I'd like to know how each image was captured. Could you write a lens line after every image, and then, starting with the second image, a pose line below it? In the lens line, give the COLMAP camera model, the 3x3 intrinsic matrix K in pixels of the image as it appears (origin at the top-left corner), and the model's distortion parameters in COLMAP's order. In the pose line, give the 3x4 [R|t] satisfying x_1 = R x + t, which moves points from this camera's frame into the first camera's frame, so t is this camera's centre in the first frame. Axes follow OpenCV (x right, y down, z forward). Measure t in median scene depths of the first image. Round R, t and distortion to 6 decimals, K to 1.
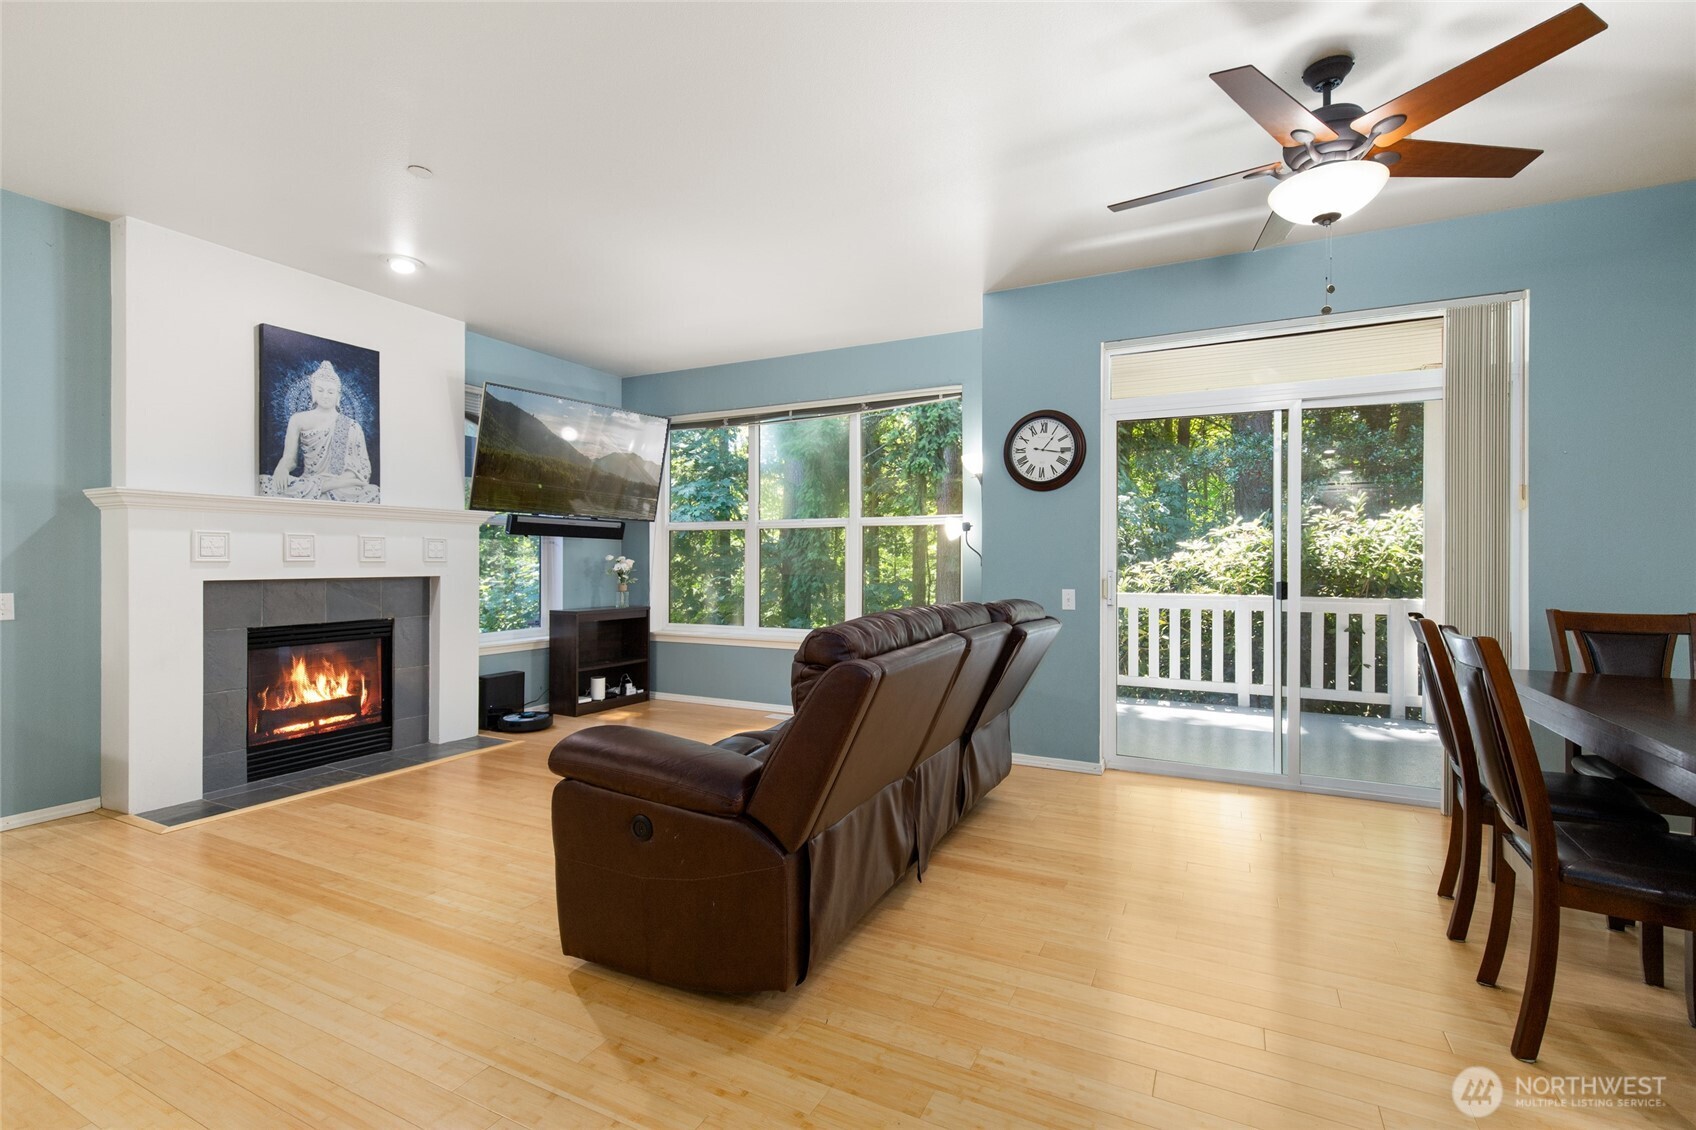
lens RADIAL K [[767.8, 0, 842.7], [0, 767.8, 560.2], [0, 0, 1]] dist [0.012585, -0.004254]
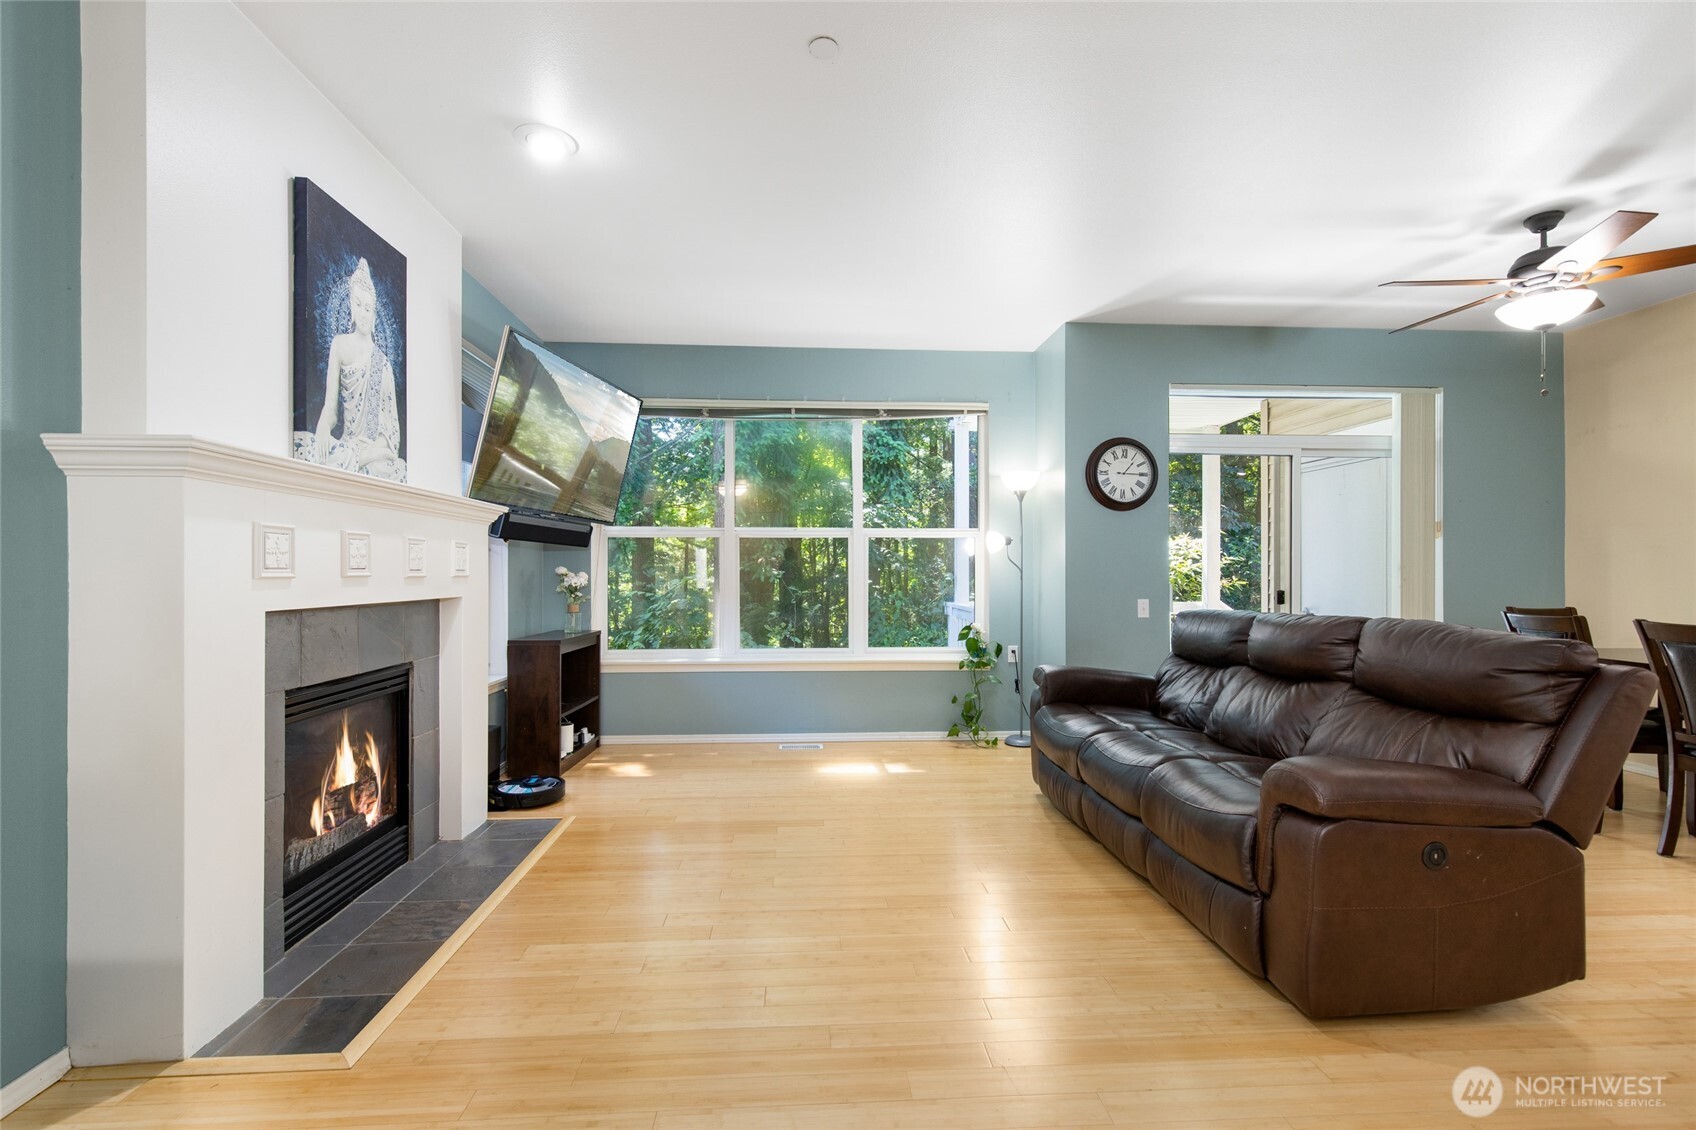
lens RADIAL K [[767.8, 0, 848.4], [0, 767.8, 569.5], [0, 0, 1]] dist [0.012585, -0.004254]
pose [[0.859291, 0.001634, 0.511485, -0.639616], [-0.000634, 0.999998, -0.002130, -0.003033], [-0.511487, 0.001506, 0.859289, 0.251823]]
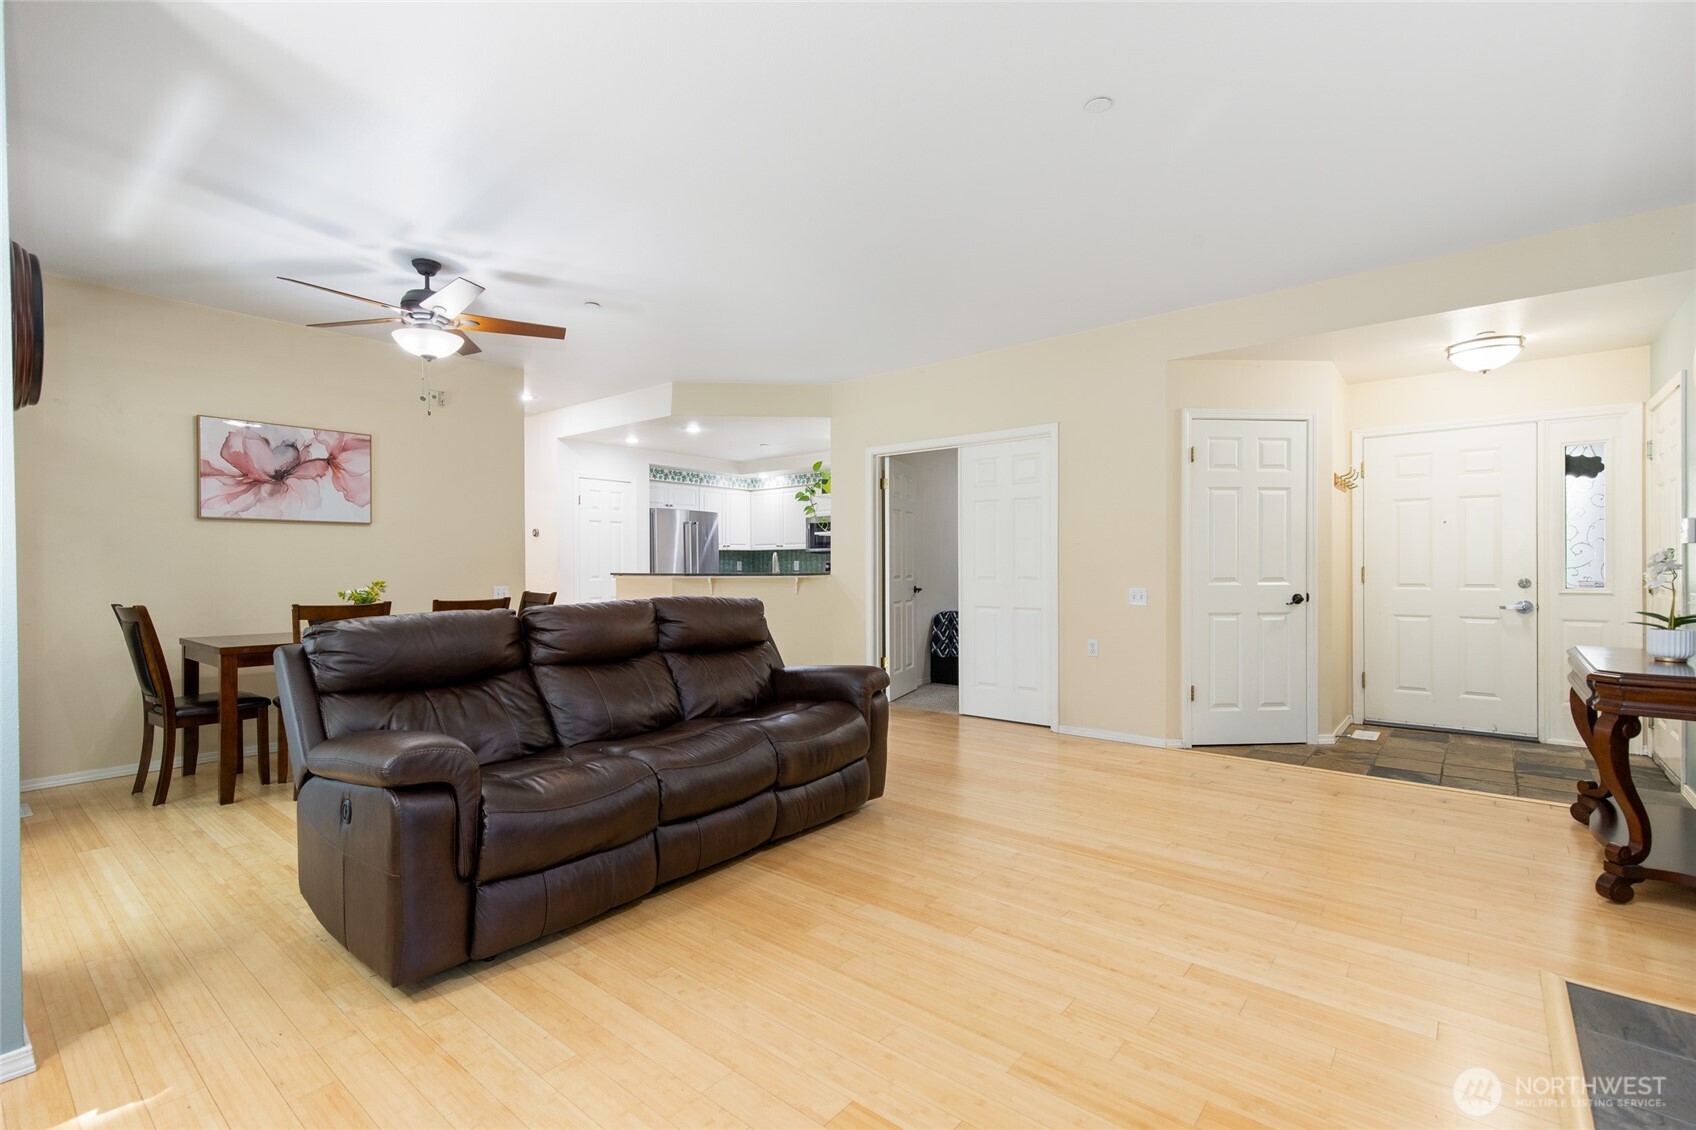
lens RADIAL K [[767.8, 0, 843.8], [0, 767.8, 568.0], [0, 0, 1]] dist [0.012585, -0.004254]
pose [[-0.975534, 0.001069, 0.219848, -0.326322], [0.001339, 0.999999, 0.001077, 0.001786], [-0.219846, 0.001345, -0.975534, 1.335672]]
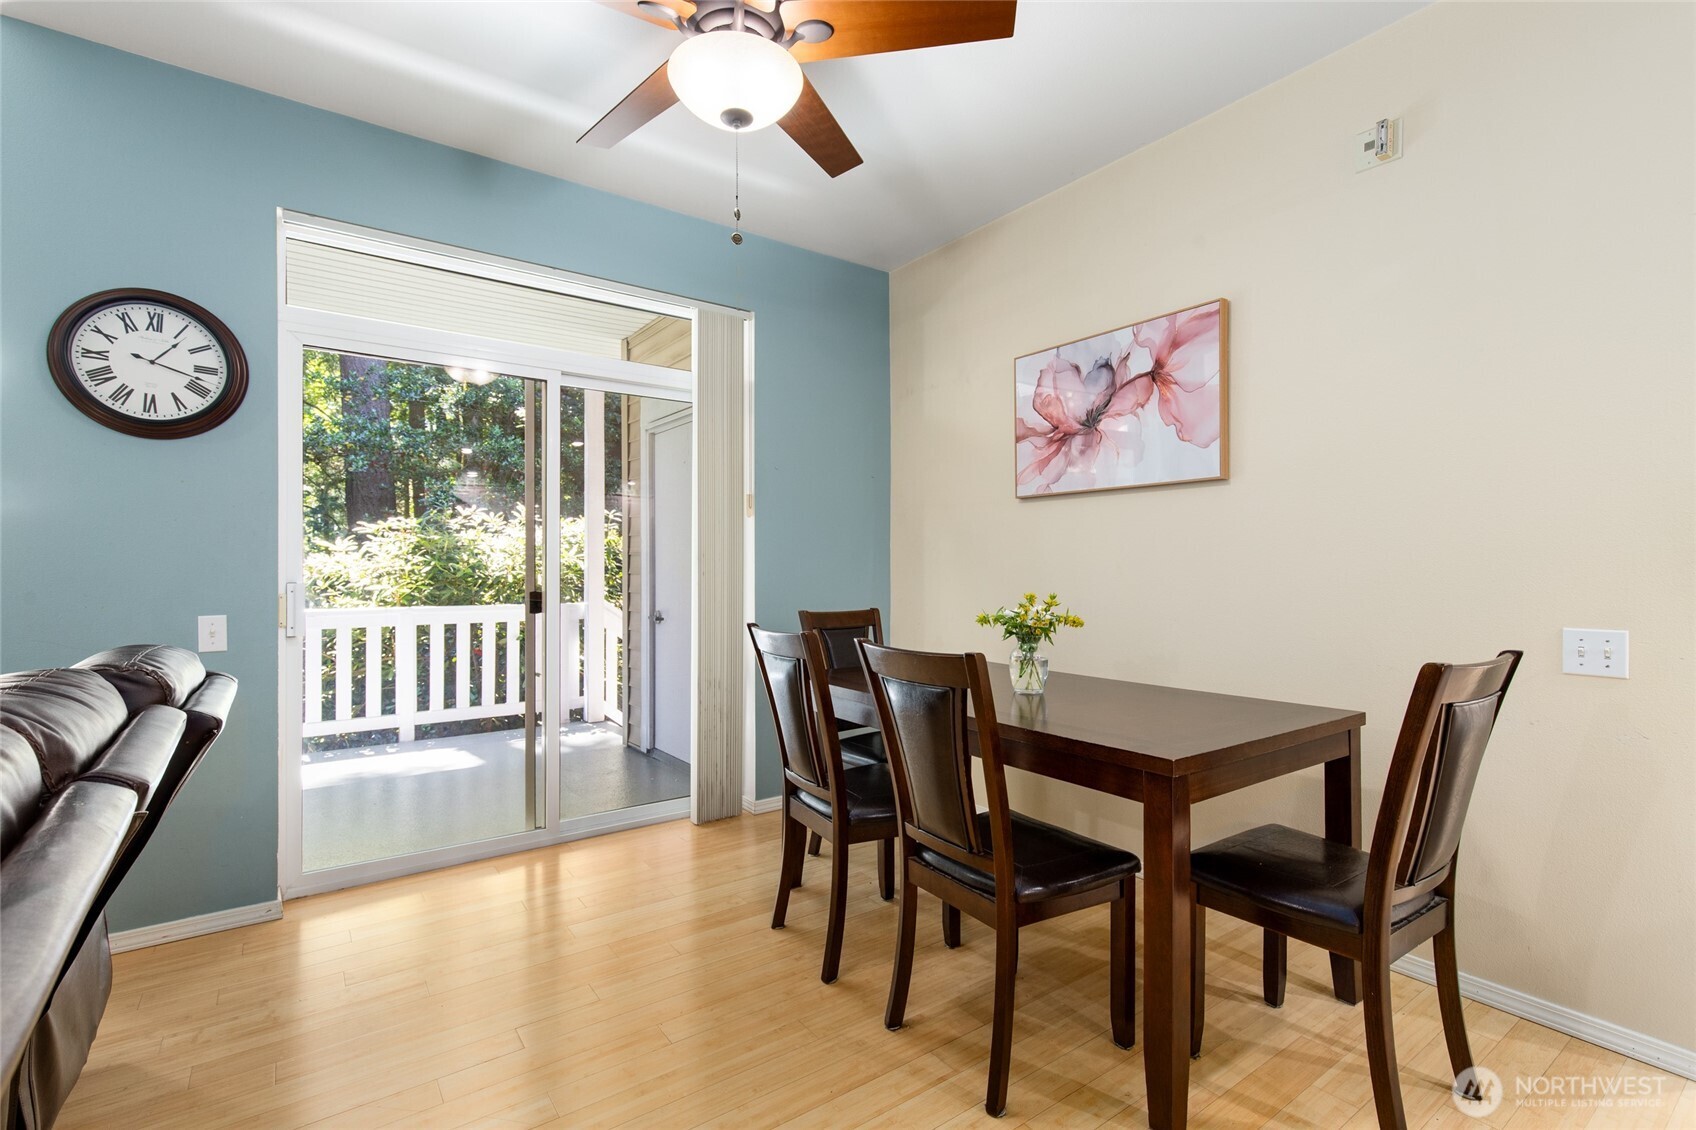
lens RADIAL K [[767.8, 0, 850.1], [0, 767.8, 567.8], [0, 0, 1]] dist [0.012585, -0.004254]
pose [[0.456066, -0.002606, 0.889942, -0.002106], [-0.000433, 0.999995, 0.003151, 0.000132], [-0.889946, -0.001822, 0.456063, 0.308604]]
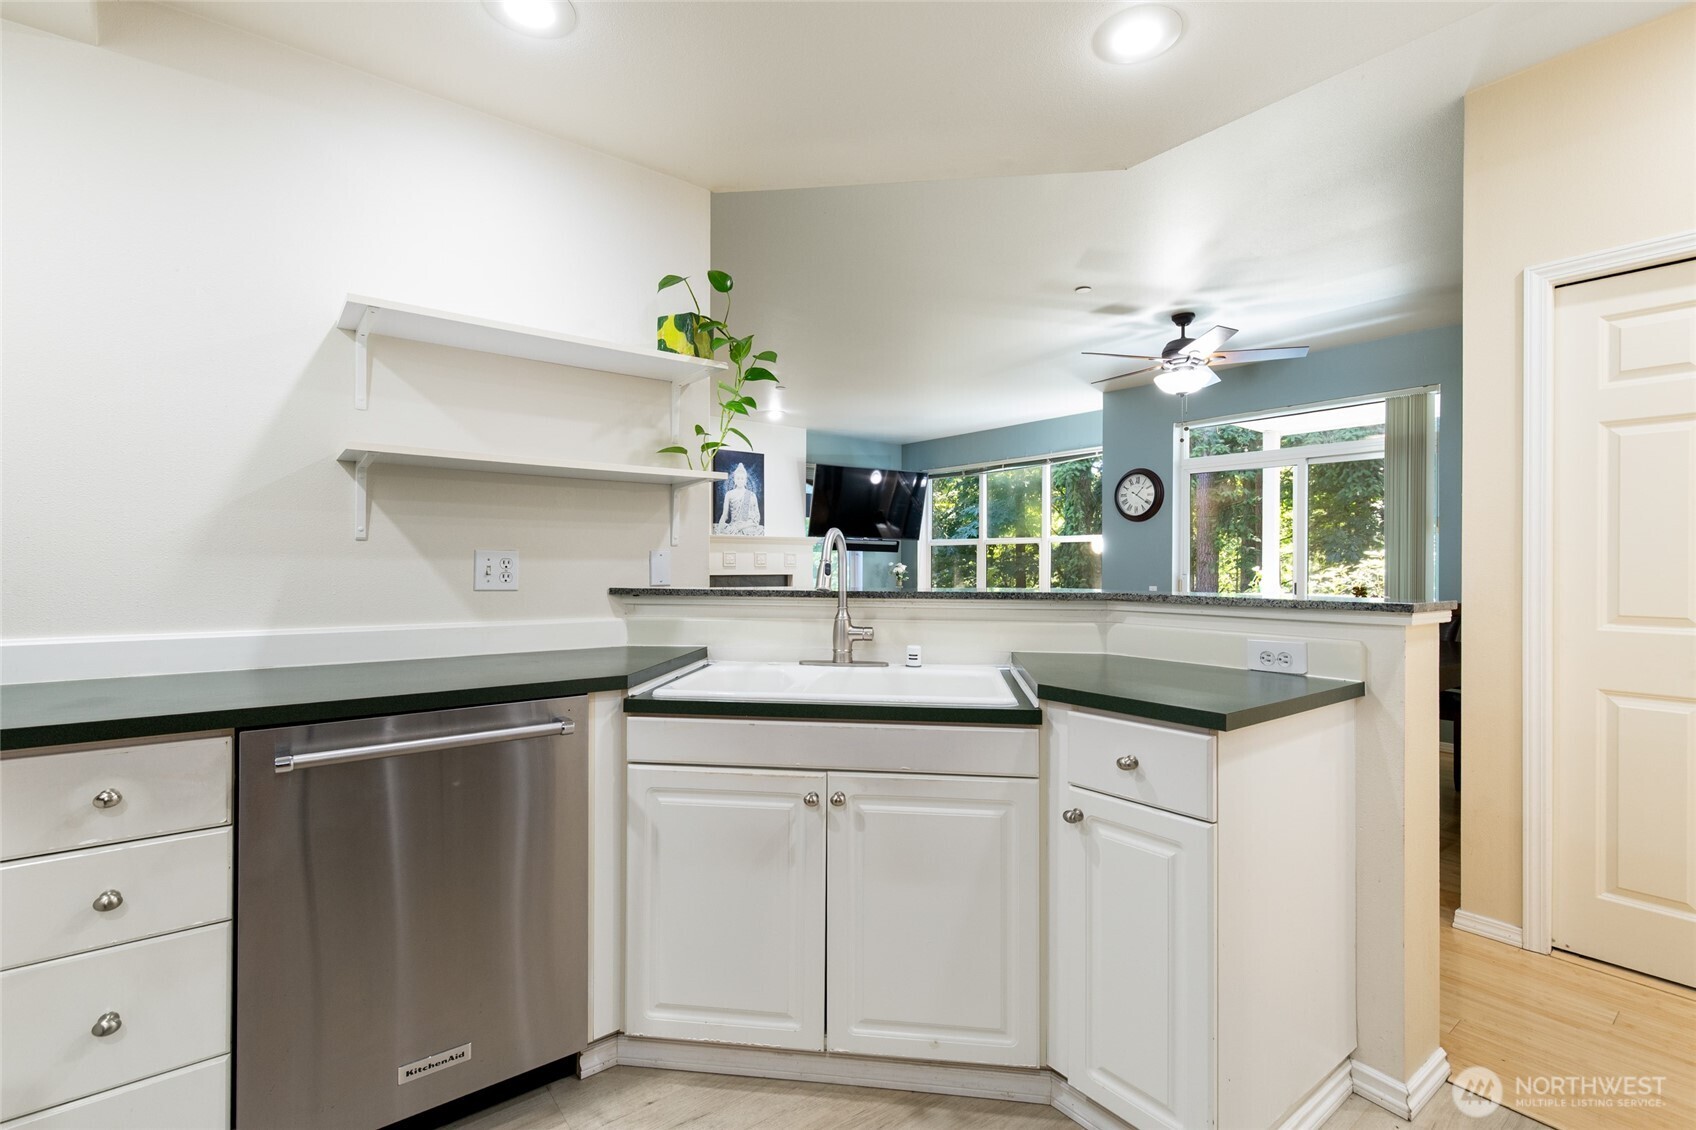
lens RADIAL K [[767.8, 0, 840.2], [0, 767.8, 567.5], [0, 0, 1]] dist [0.012585, -0.004254]
pose [[0.907263, 0.003355, -0.420551, 0.366981], [-0.001838, 0.999990, 0.004011, -0.002971], [0.420560, -0.002866, 0.907260, -0.640271]]
